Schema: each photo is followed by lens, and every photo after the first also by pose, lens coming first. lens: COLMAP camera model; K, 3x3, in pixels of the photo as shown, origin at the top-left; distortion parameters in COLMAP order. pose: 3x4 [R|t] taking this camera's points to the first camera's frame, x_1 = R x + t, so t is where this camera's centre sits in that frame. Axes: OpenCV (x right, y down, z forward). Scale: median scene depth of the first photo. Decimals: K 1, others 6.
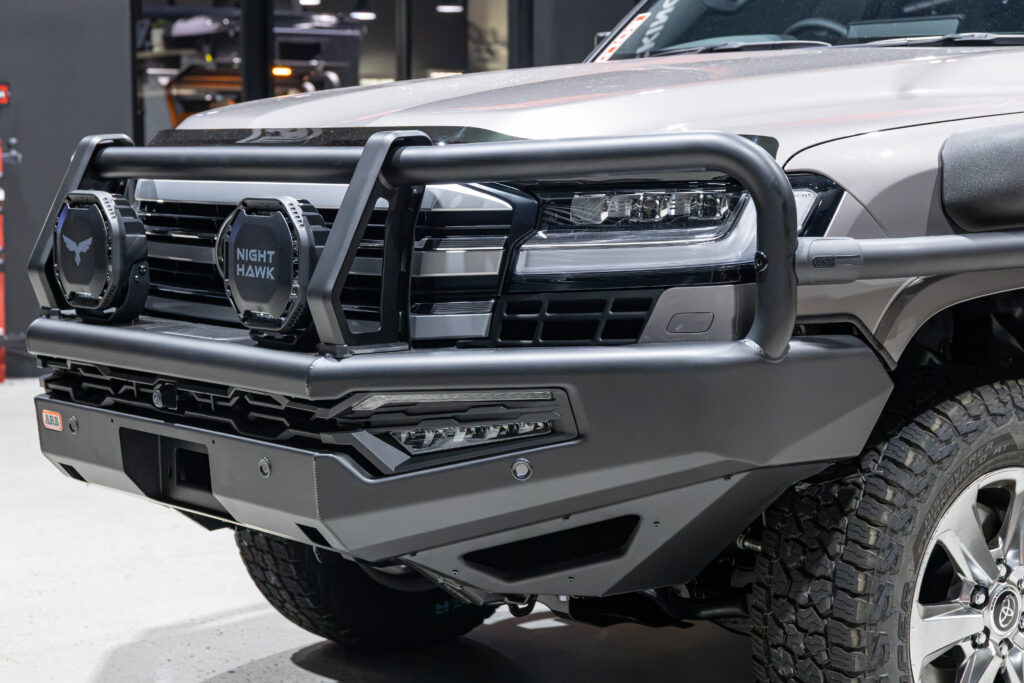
lens RADIAL K [[1990.9, 0, 512.0], [0, 1990.9, 341.5], [0, 0, 1]] dist [0.007921, -0.183641]
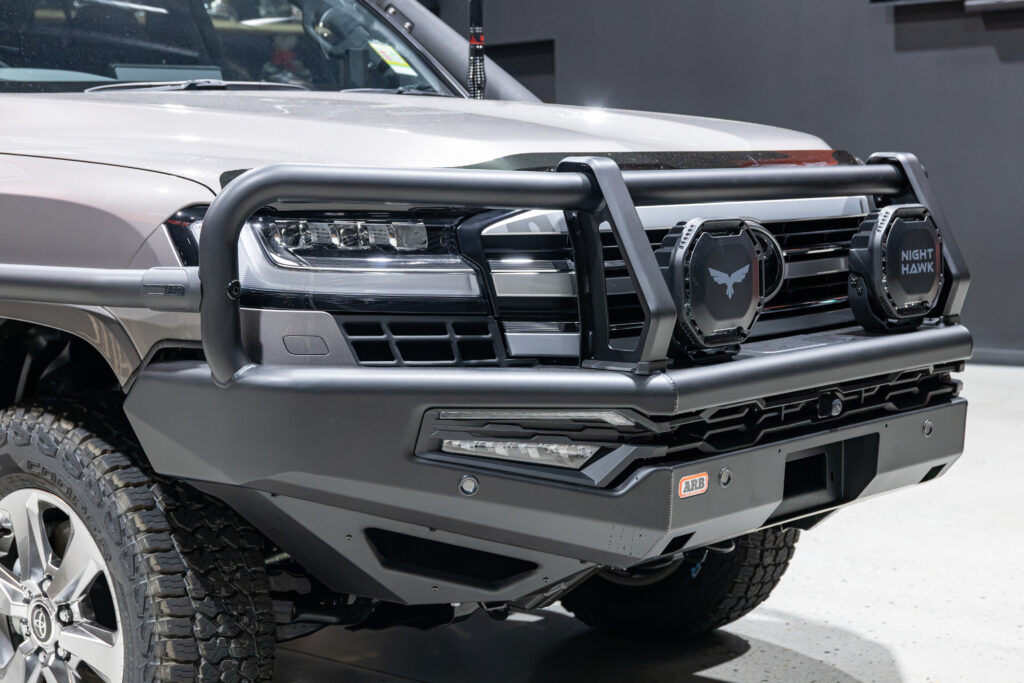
lens RADIAL K [[1731.7, 0, 561.7], [0, 1731.7, 341.1], [0, 0, 1]] dist [-0.007133, 0.001402]
pose [[-0.130808, -0.090726, 0.987248, -1.119222], [0.121057, 0.986891, 0.106733, -0.127357], [-0.983989, 0.133475, -0.118111, 1.325723]]
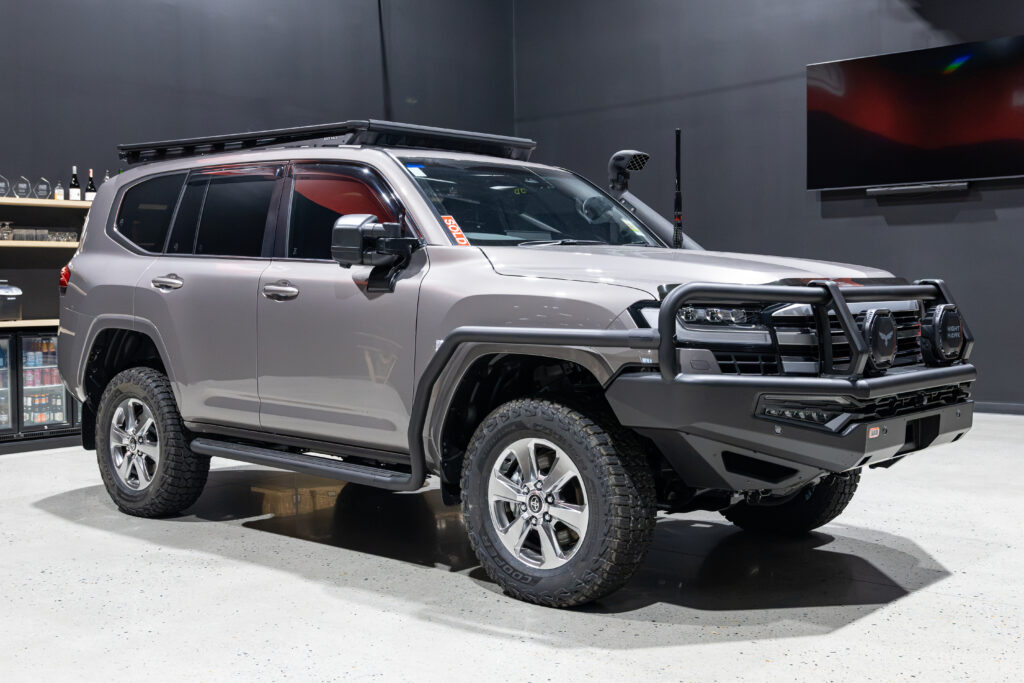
lens RADIAL K [[1176.5, 0, 512.2], [0, 1176.5, 312.7], [0, 0, 1]] dist [-0.011081, -0.007930]
pose [[-0.121891, -0.014868, 0.992432, -1.481139], [0.113882, 0.993075, 0.028865, -0.164333], [-0.985989, 0.116538, -0.119354, 1.686861]]
